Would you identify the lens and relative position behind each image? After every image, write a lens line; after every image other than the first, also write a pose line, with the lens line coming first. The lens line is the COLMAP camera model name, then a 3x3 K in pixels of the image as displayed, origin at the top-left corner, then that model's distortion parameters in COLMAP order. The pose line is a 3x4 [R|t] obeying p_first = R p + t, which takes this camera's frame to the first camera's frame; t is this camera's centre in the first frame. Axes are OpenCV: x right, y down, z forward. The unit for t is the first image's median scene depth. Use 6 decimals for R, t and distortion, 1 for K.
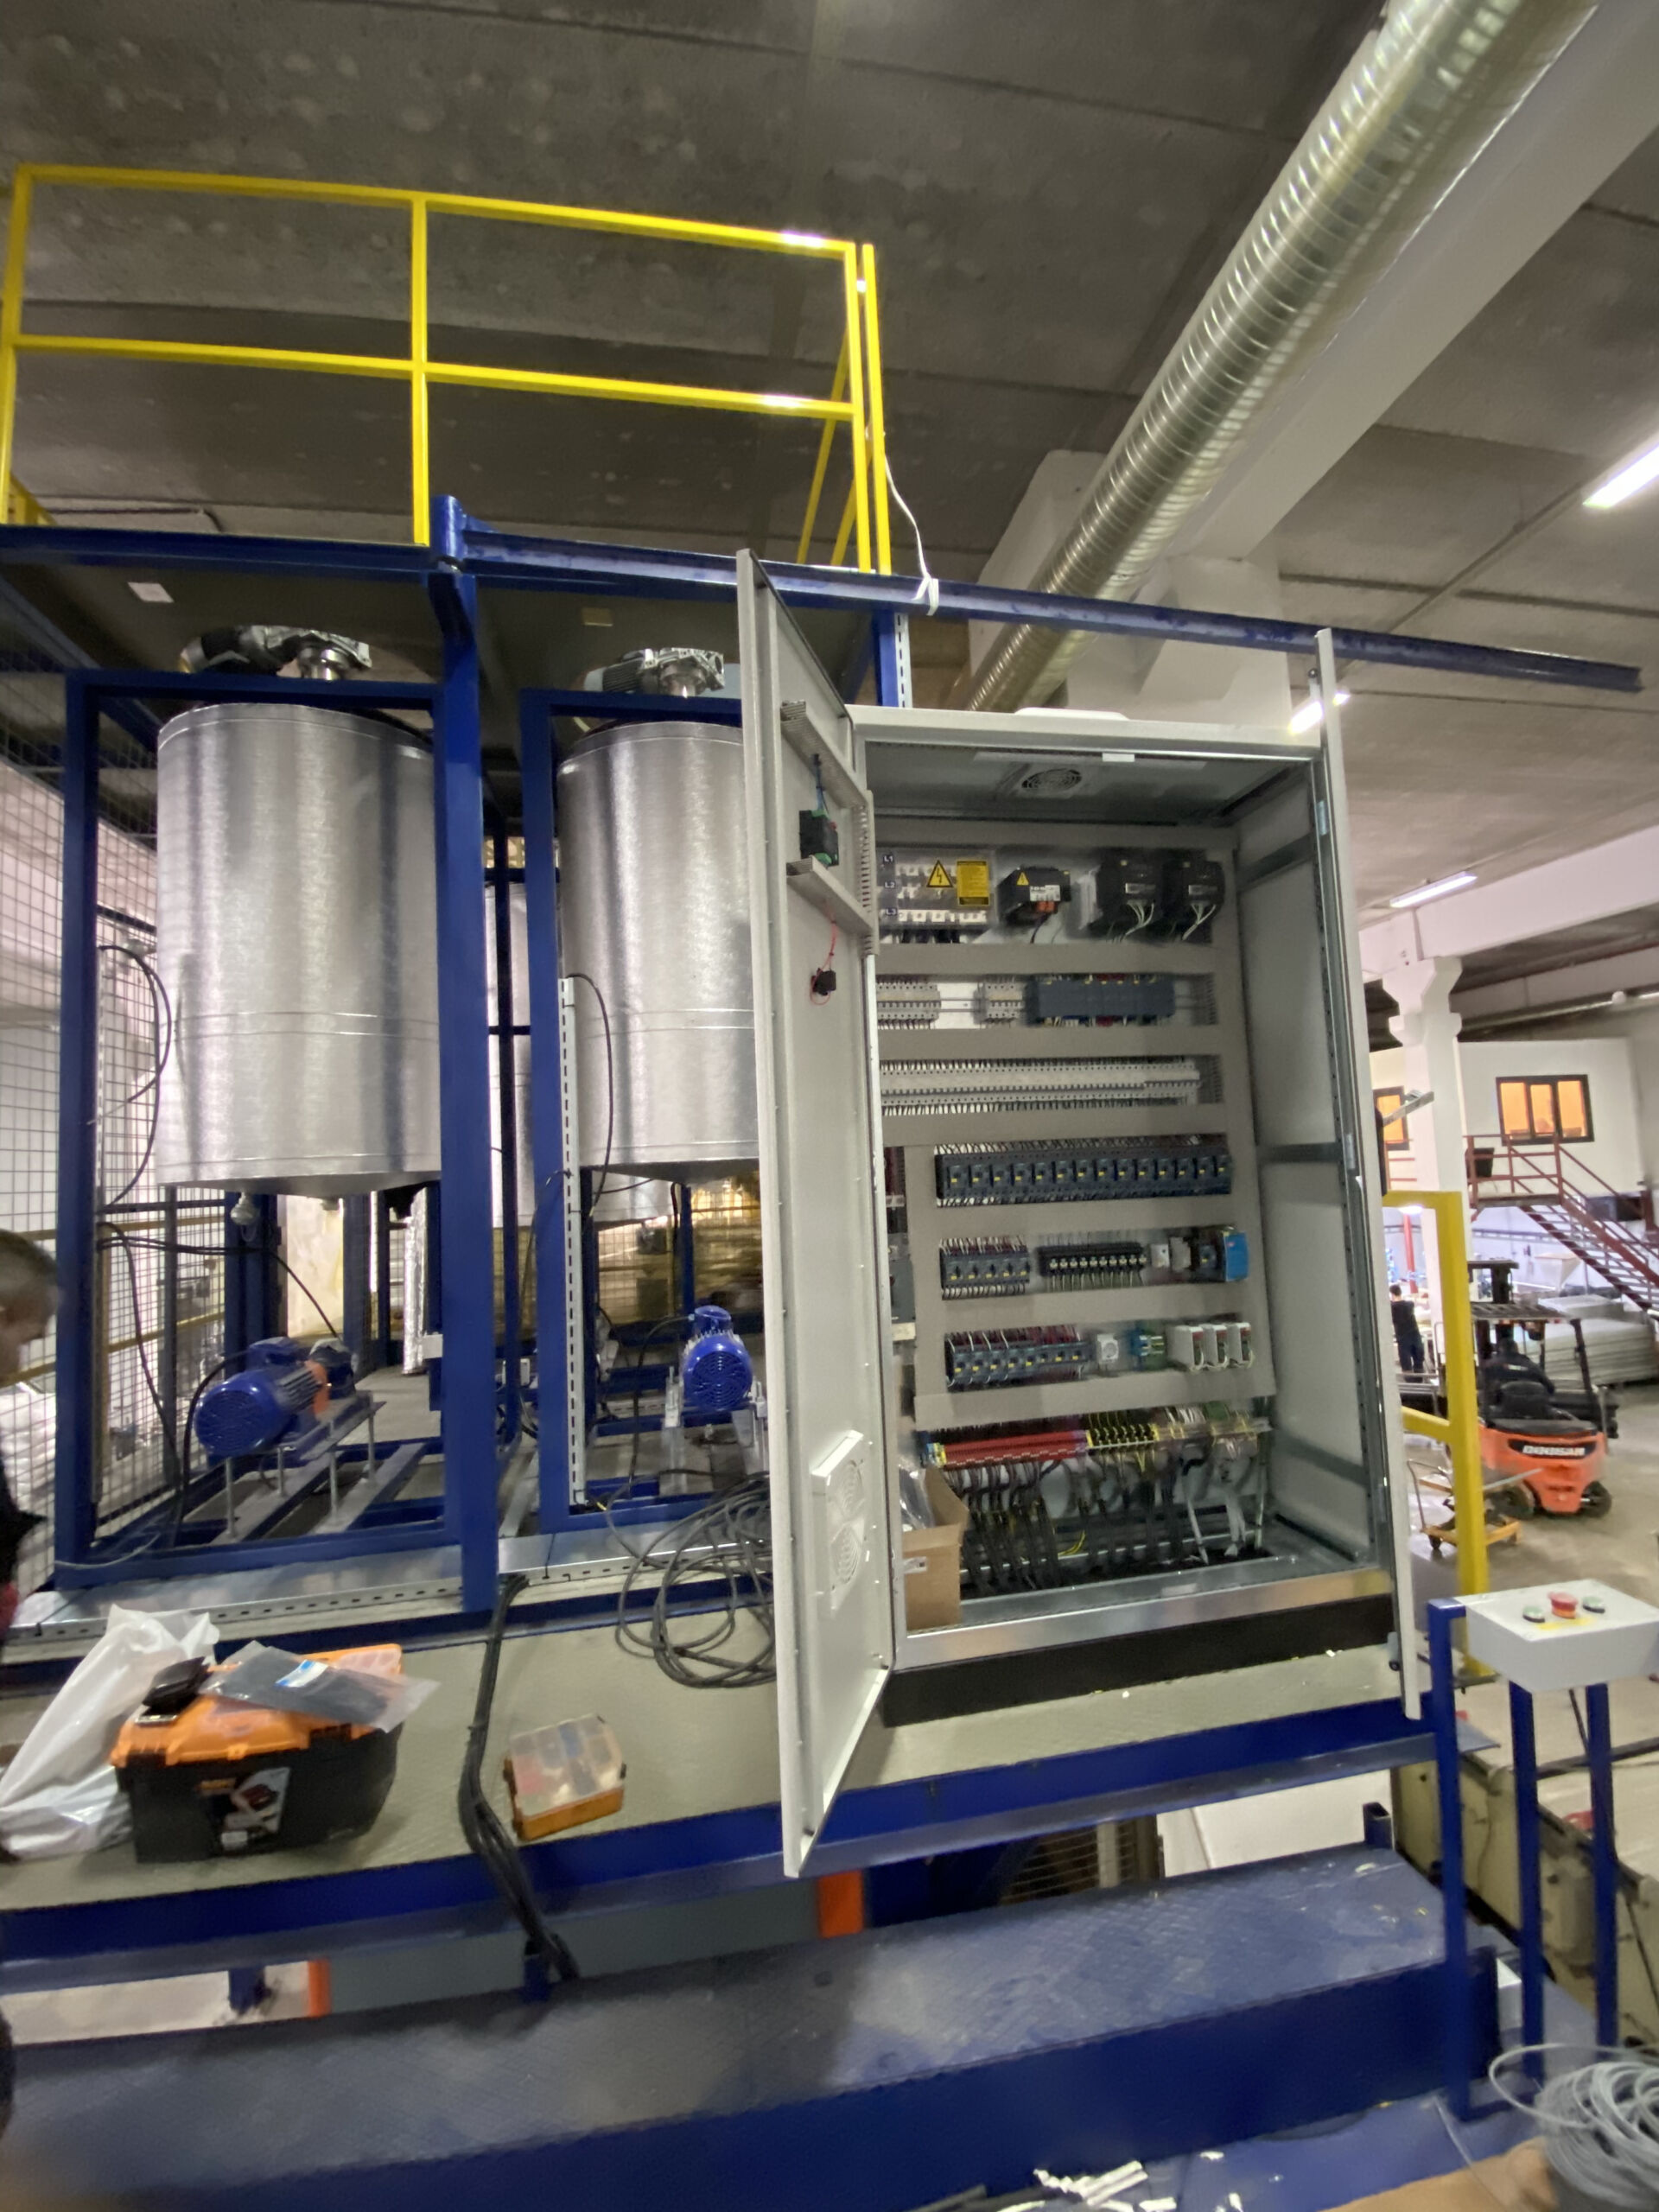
lens RADIAL K [[890.3, 0, 829.5], [0, 890.3, 1106.0], [0, 0, 1]] dist [0.051164, -0.000143]
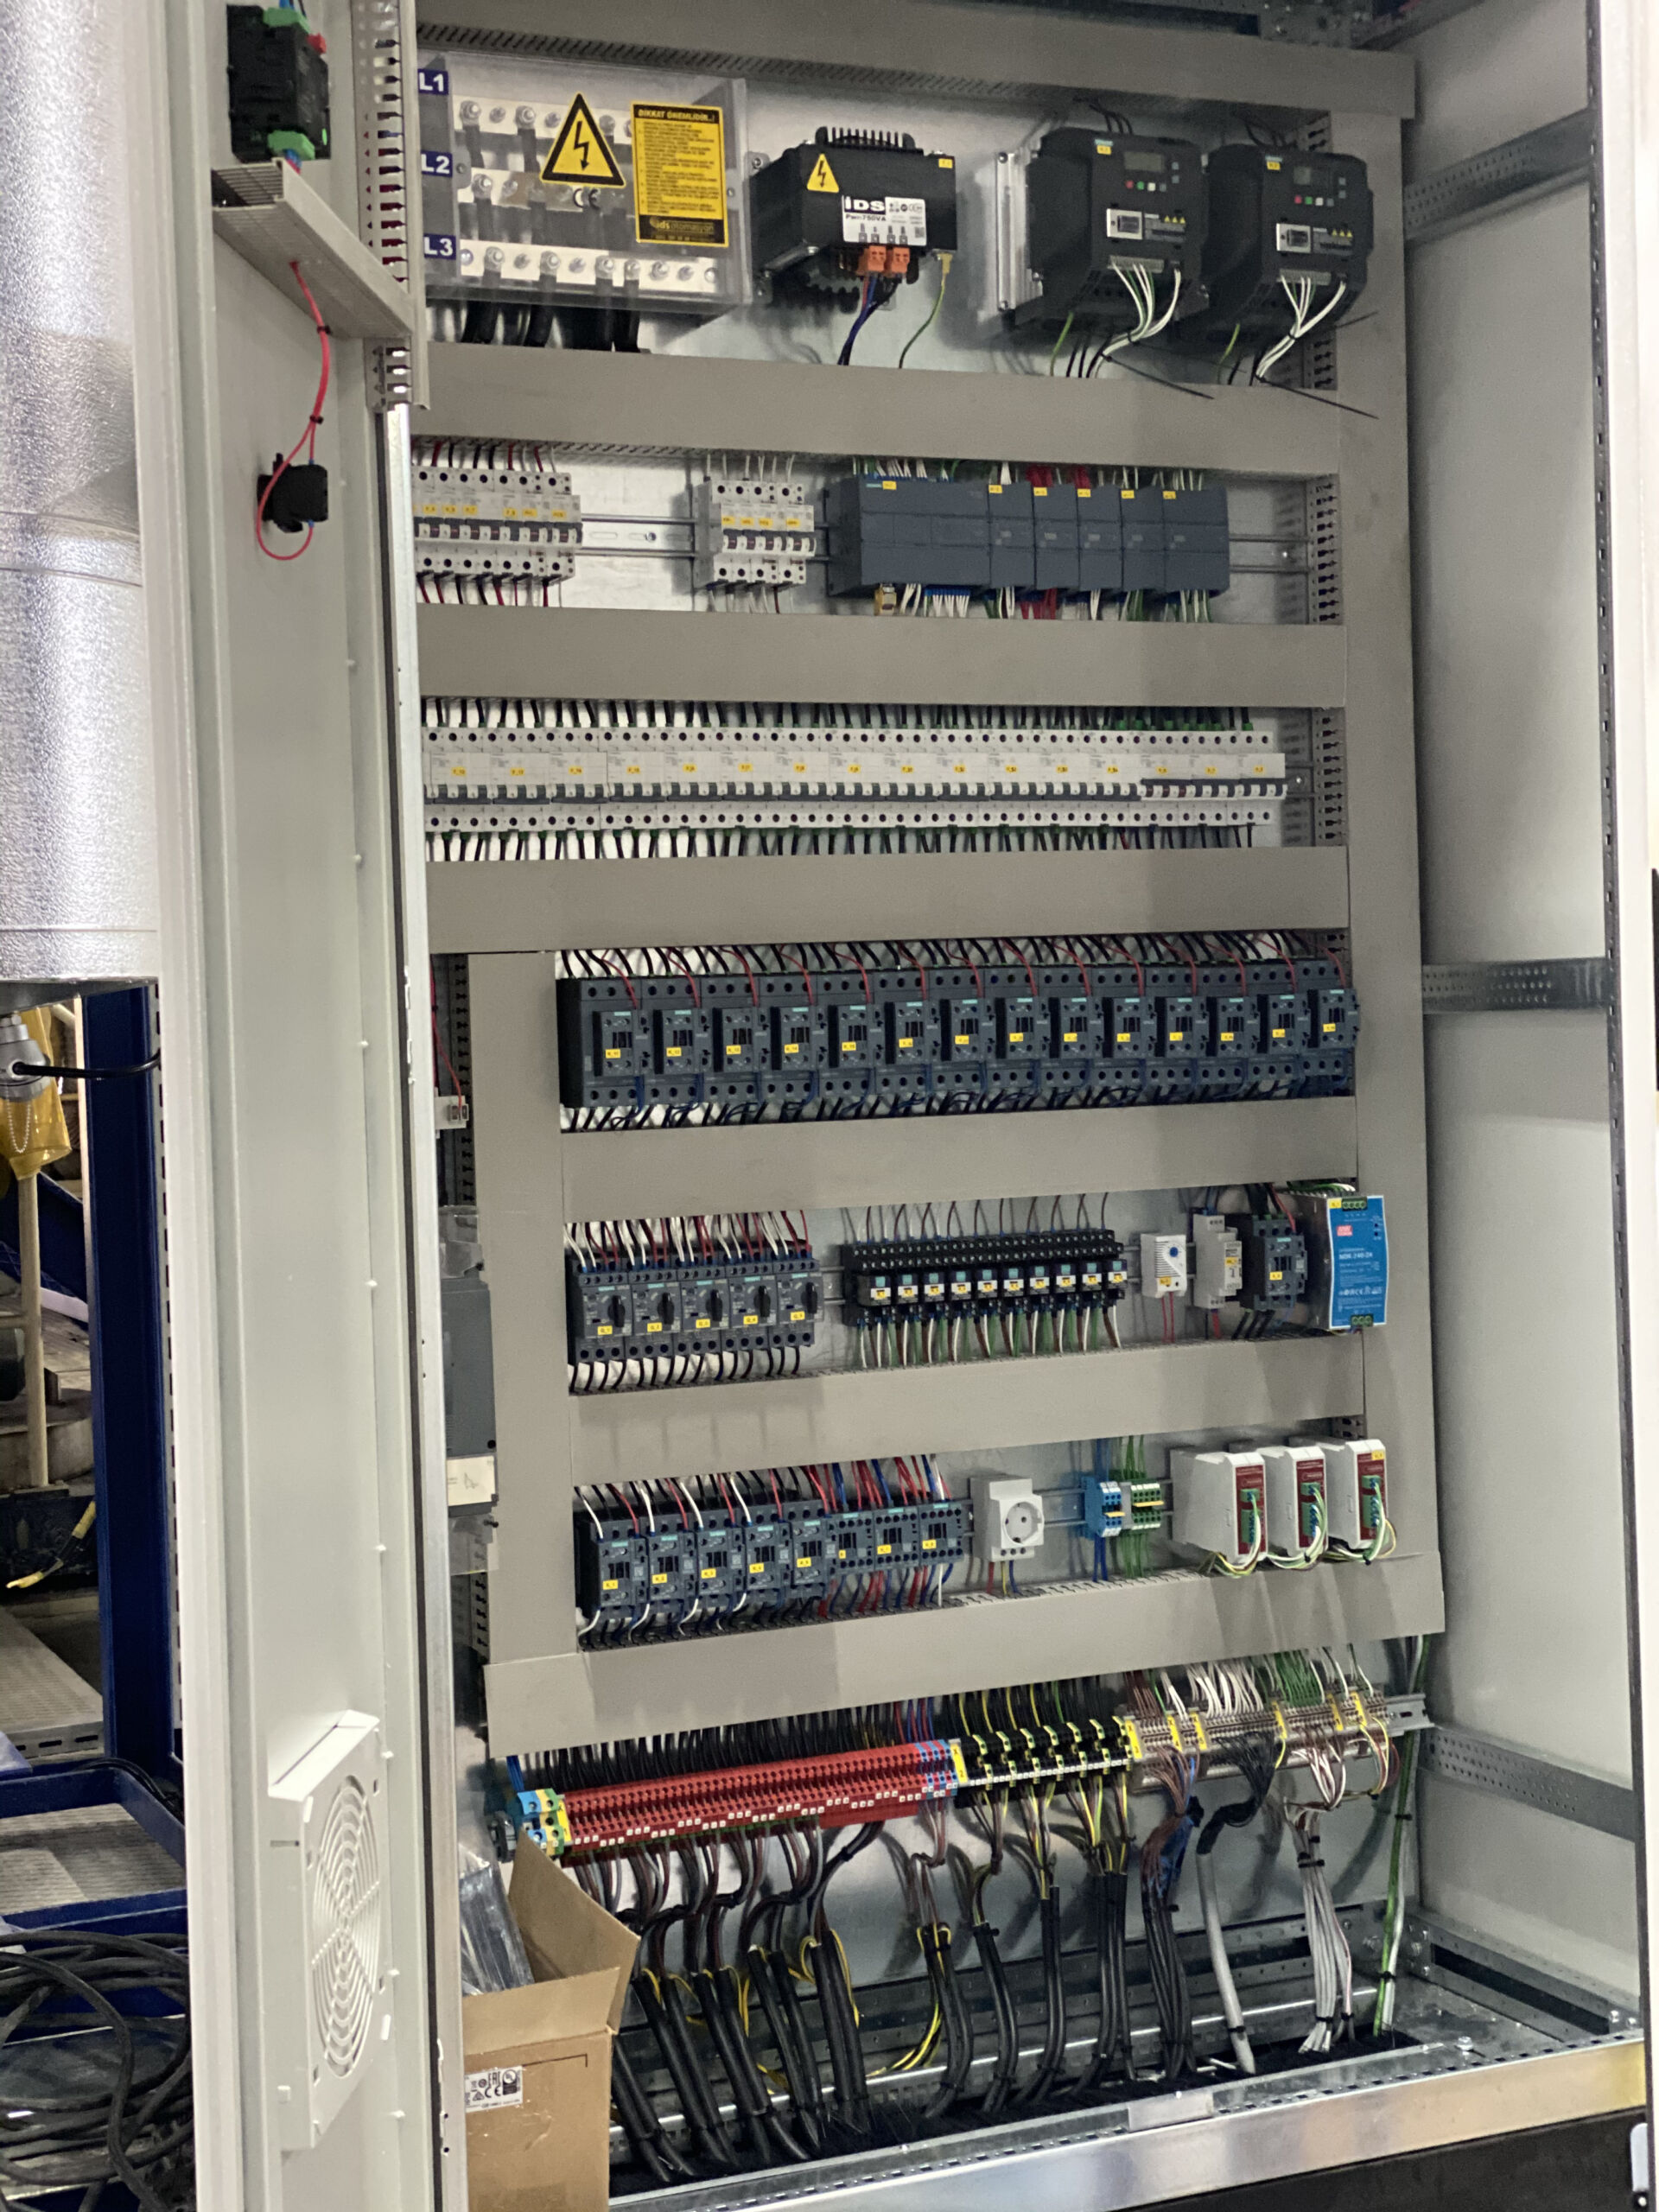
lens RADIAL K [[3383.0, 0, 829.5], [0, 3383.0, 1106.0], [0, 0, 1]] dist [0.290492, 0.029981]
pose [[0.973415, 0.004156, 0.229010, -0.078933], [-0.025119, 0.995742, 0.088701, -0.015356], [-0.227667, -0.092095, 0.969374, -0.298504]]
